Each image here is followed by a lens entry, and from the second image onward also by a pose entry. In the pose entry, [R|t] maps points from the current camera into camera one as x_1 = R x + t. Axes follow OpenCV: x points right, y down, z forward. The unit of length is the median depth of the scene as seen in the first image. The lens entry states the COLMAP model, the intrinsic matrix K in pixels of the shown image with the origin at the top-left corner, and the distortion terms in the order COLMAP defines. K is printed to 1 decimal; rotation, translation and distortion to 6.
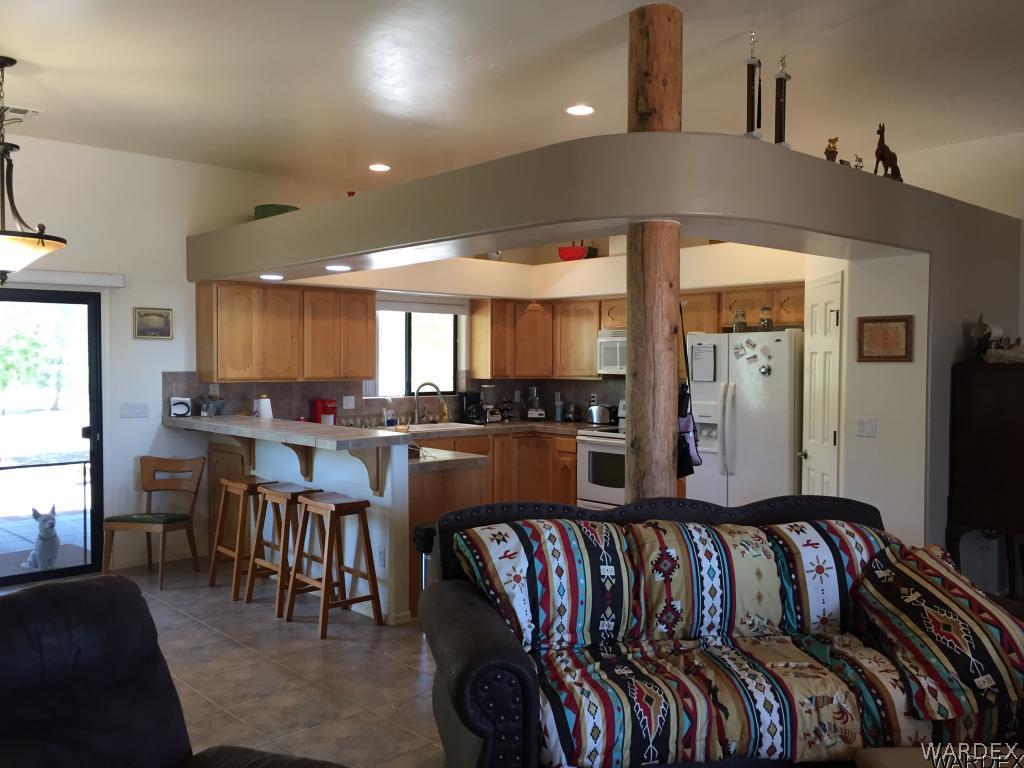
lens RADIAL K [[866.2, 0, 512.0], [0, 866.2, 384.0], [0, 0, 1]] dist [0.080946, -0.111339]
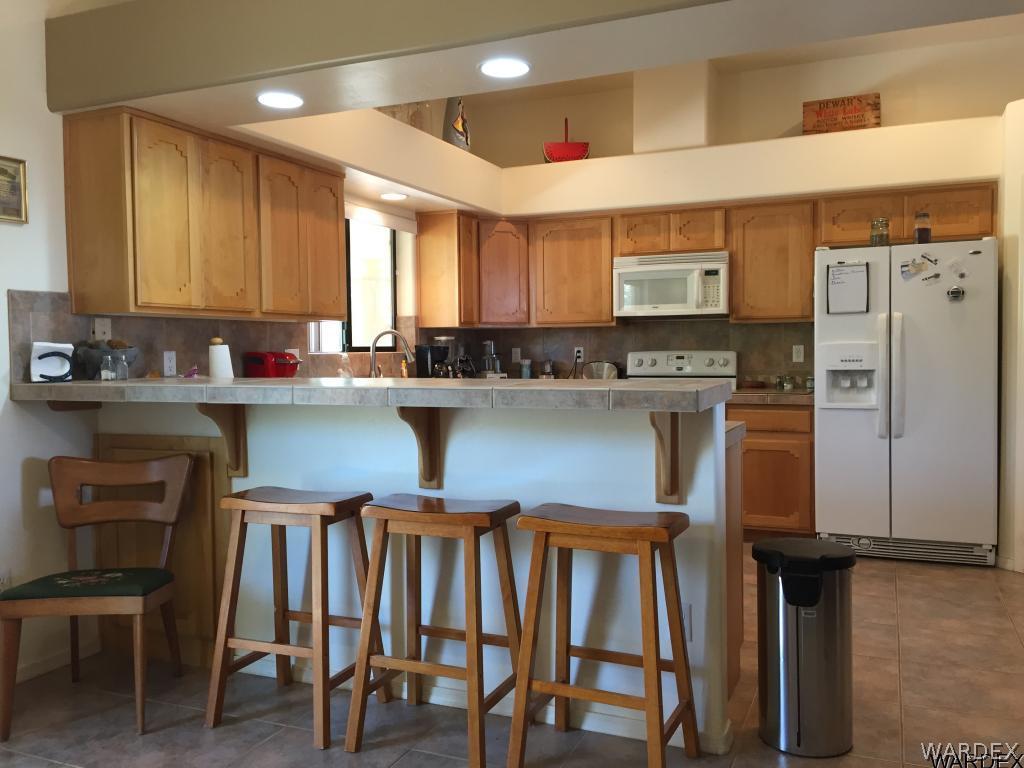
lens RADIAL K [[869.8, 0, 512.0], [0, 869.8, 384.0], [0, 0, 1]] dist [0.082739, -0.126359]
pose [[0.910748, -0.030692, 0.411821, -0.293649], [0.025689, 0.999514, 0.017680, 0.030810], [-0.412164, -0.005523, 0.911093, 0.374082]]
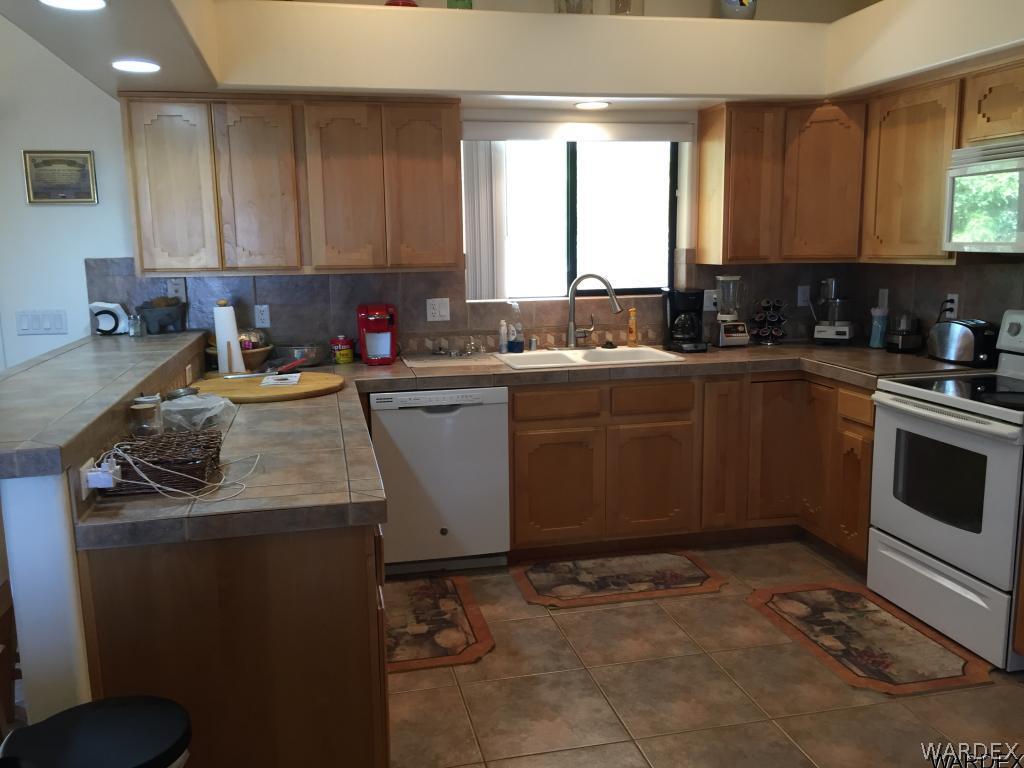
lens RADIAL K [[869.8, 0, 512.0], [0, 869.8, 384.0], [0, 0, 1]] dist [0.082739, -0.126359]
pose [[0.870911, 0.062003, -0.487514, 0.133848], [0.006629, 0.990437, 0.137808, -0.008579], [0.491396, -0.123250, 0.862171, 0.514736]]
